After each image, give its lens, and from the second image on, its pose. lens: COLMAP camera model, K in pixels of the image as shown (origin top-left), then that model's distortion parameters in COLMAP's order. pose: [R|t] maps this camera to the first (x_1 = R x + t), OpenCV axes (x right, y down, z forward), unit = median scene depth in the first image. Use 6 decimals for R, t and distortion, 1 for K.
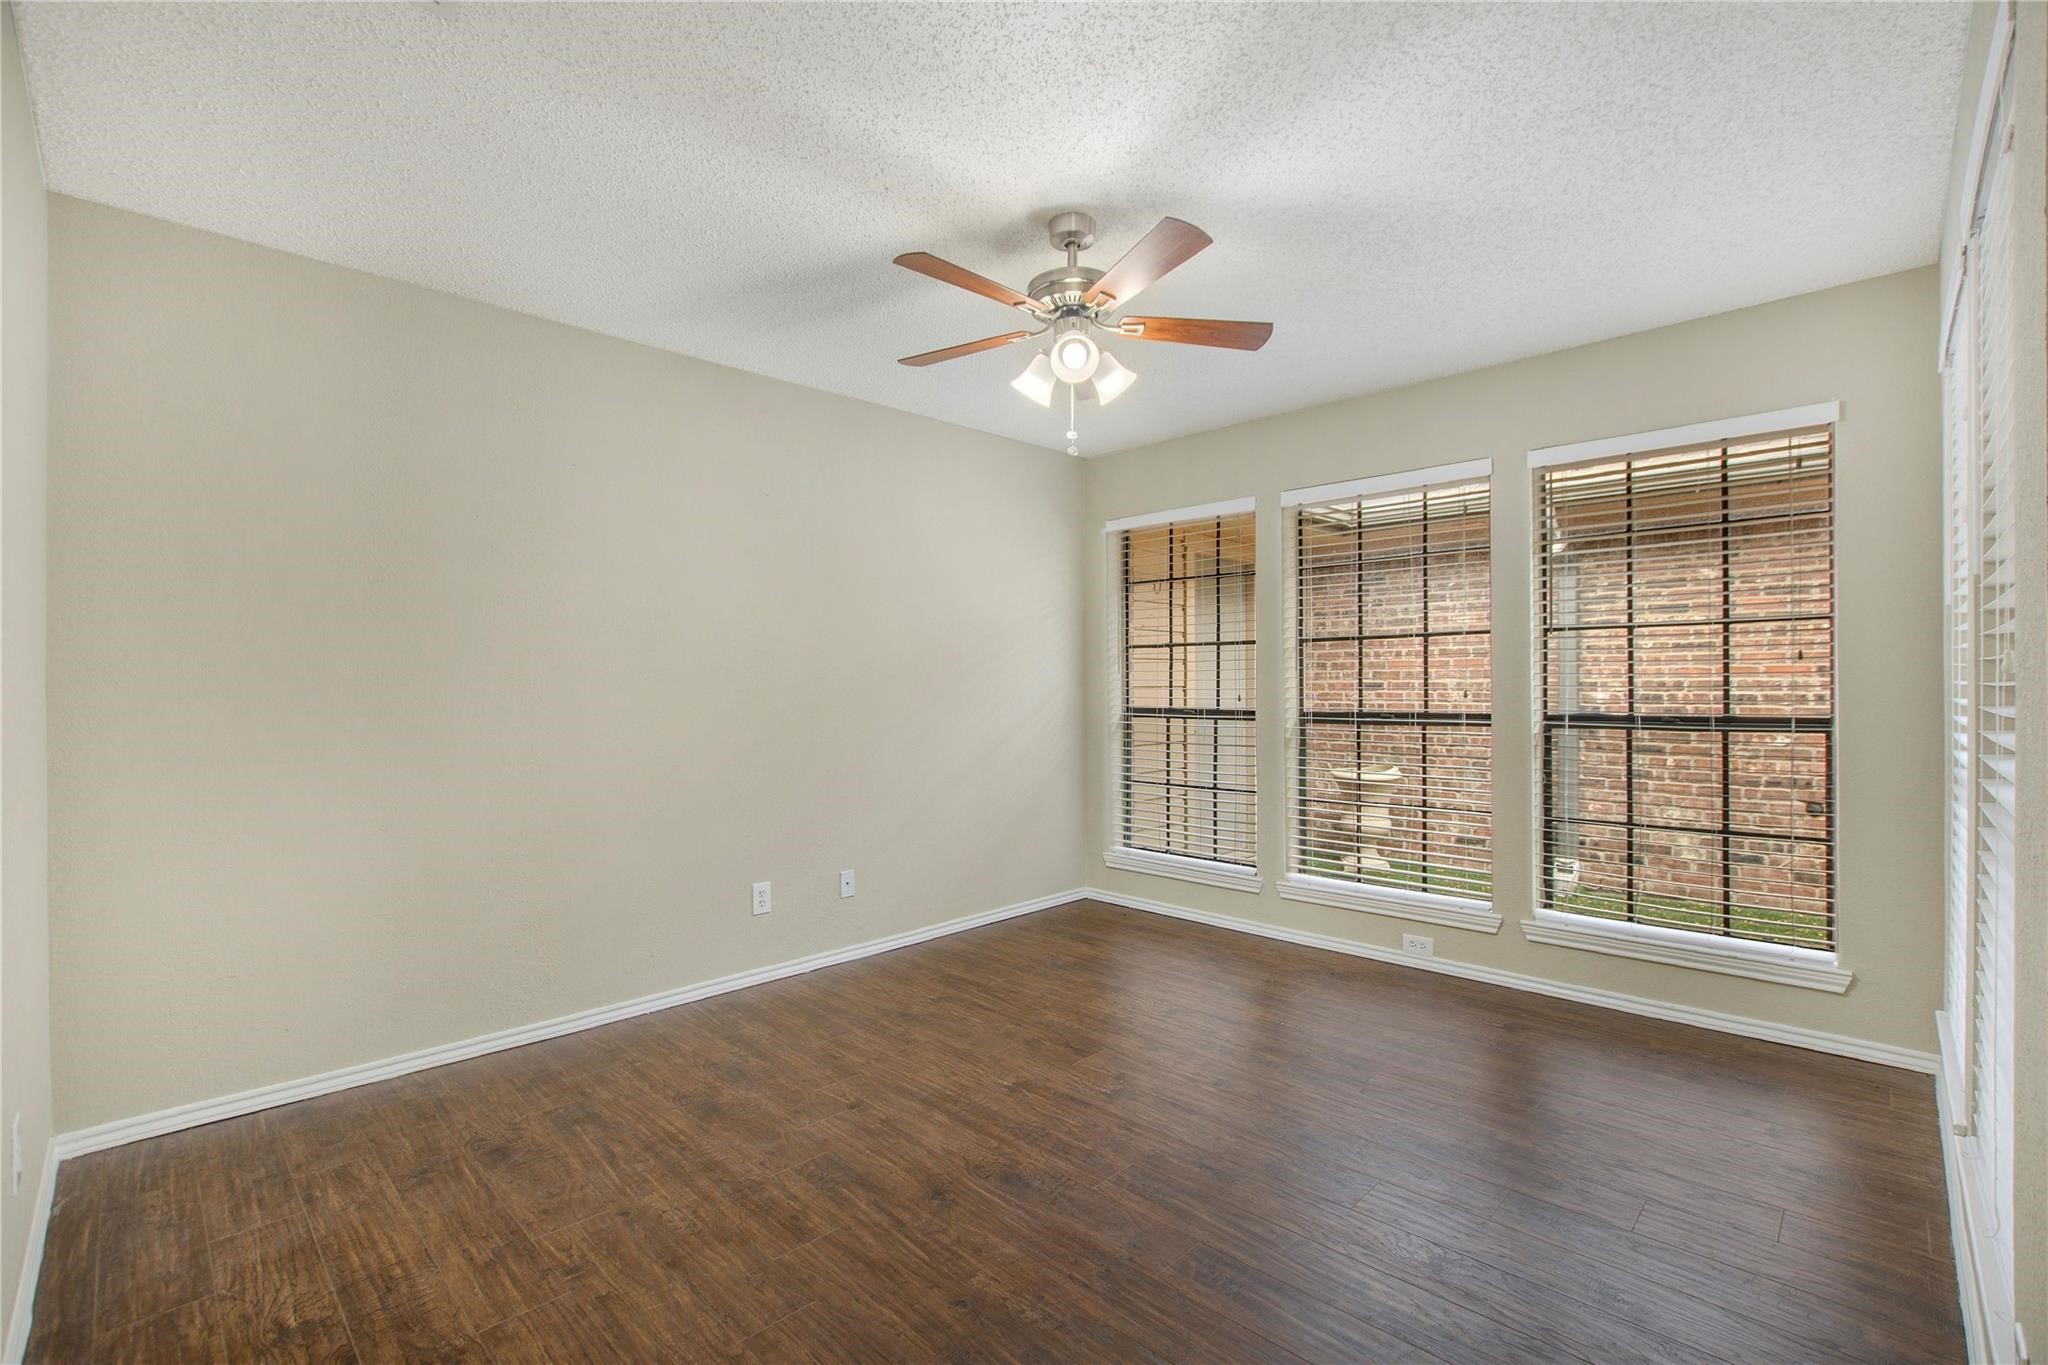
lens RADIAL K [[911.4, 0, 1033.9], [0, 911.4, 683.4], [0, 0, 1]] dist [-0.021351, -0.000005]
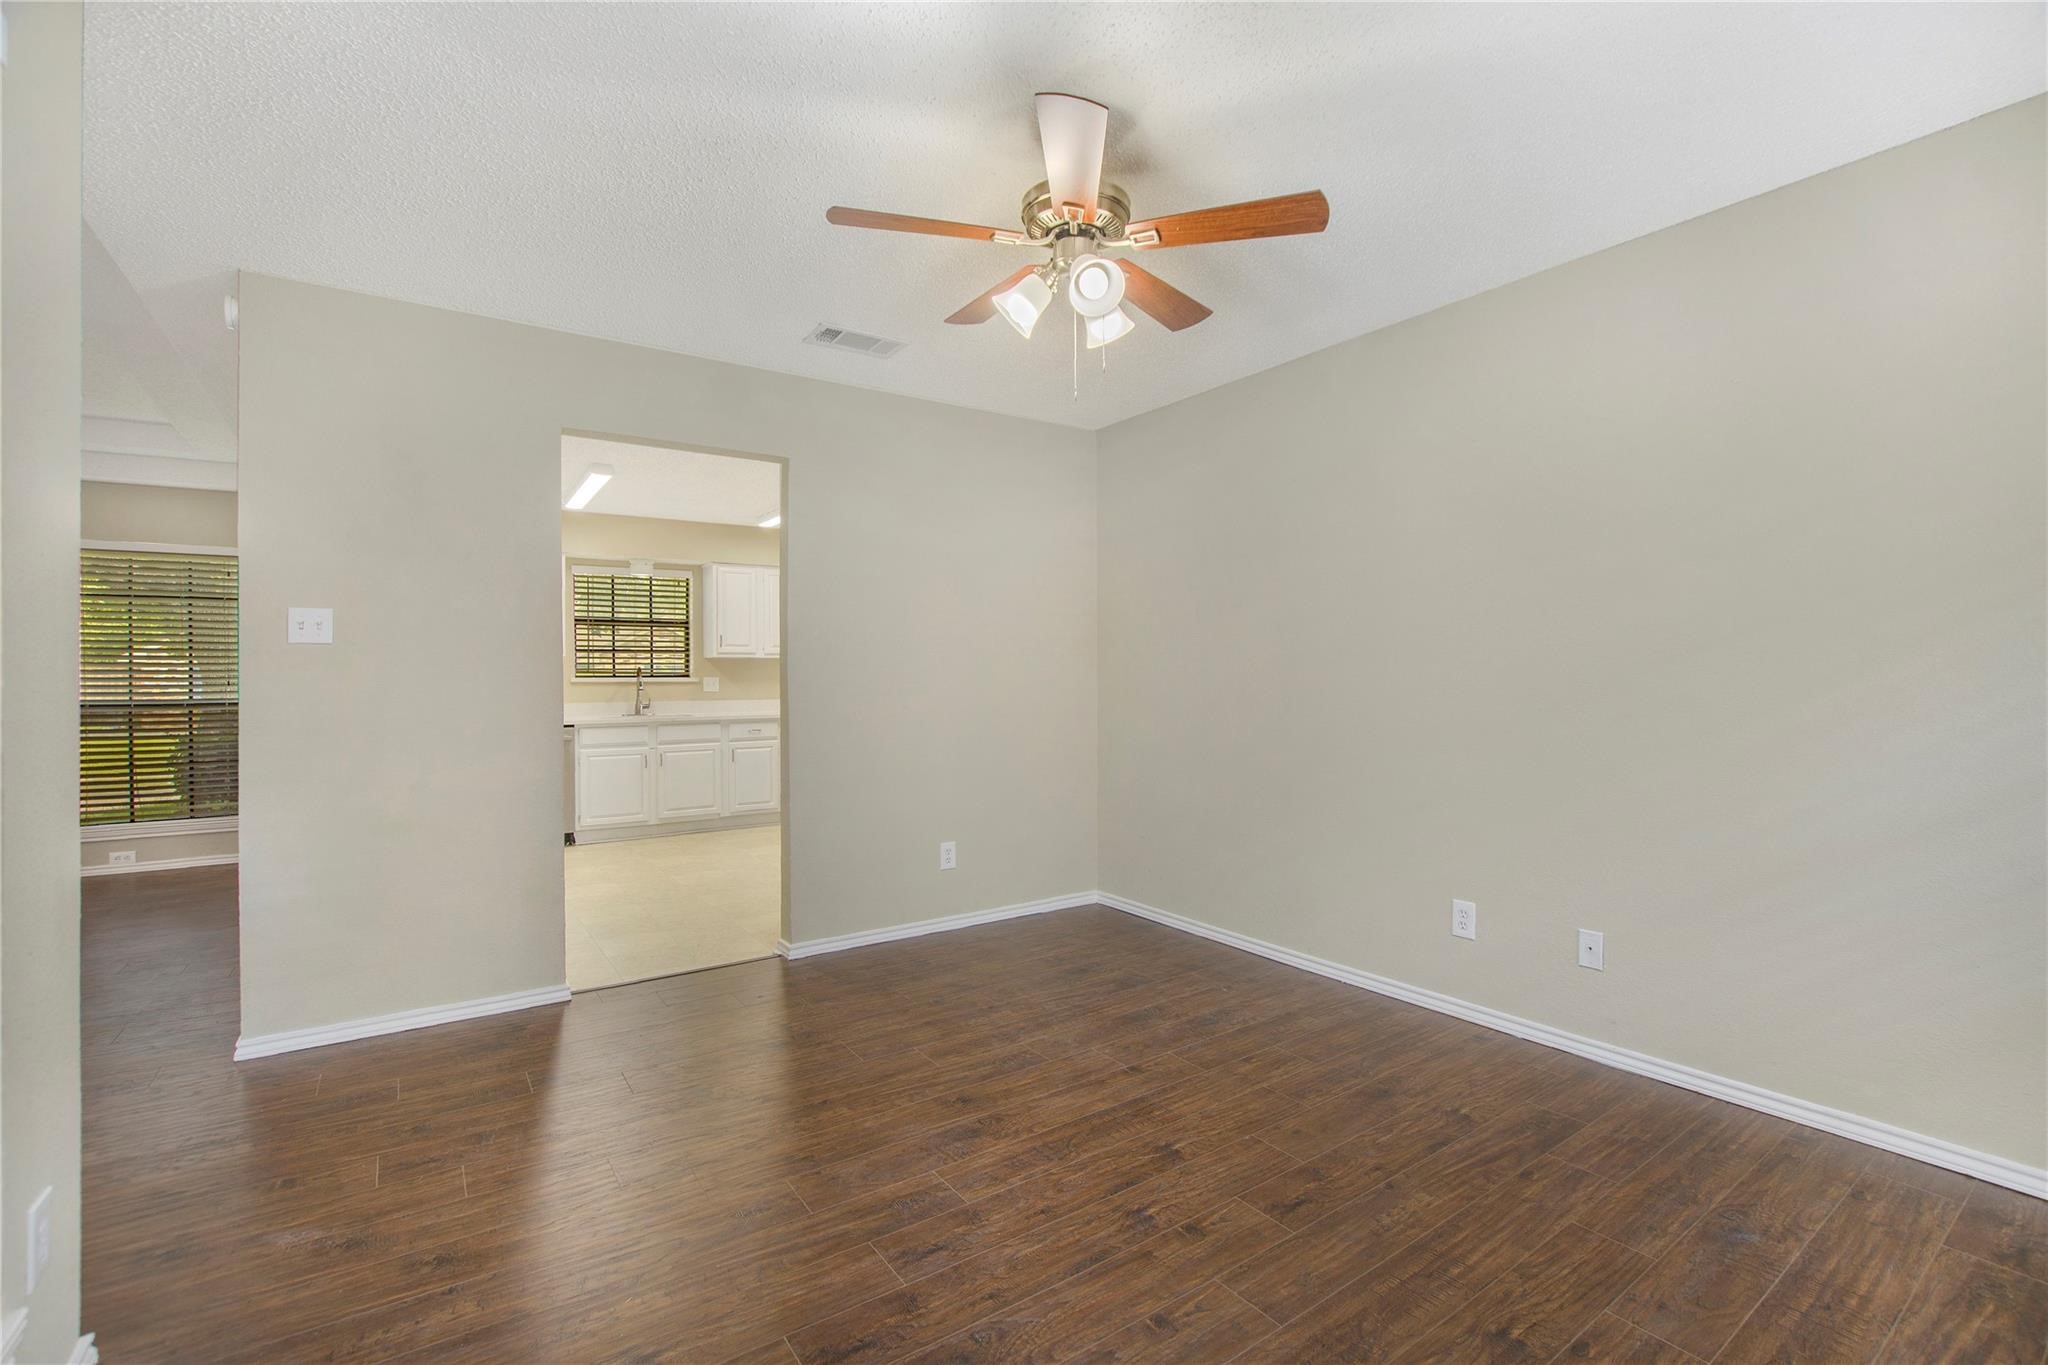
lens RADIAL K [[911.4, 0, 1033.9], [0, 911.4, 683.4], [0, 0, 1]] dist [-0.021351, -0.000005]
pose [[-0.194185, 0.015058, -0.980849, 0.812514], [0.012807, 0.999836, 0.012814, -0.000603], [0.980881, -0.010073, -0.194346, 1.035437]]
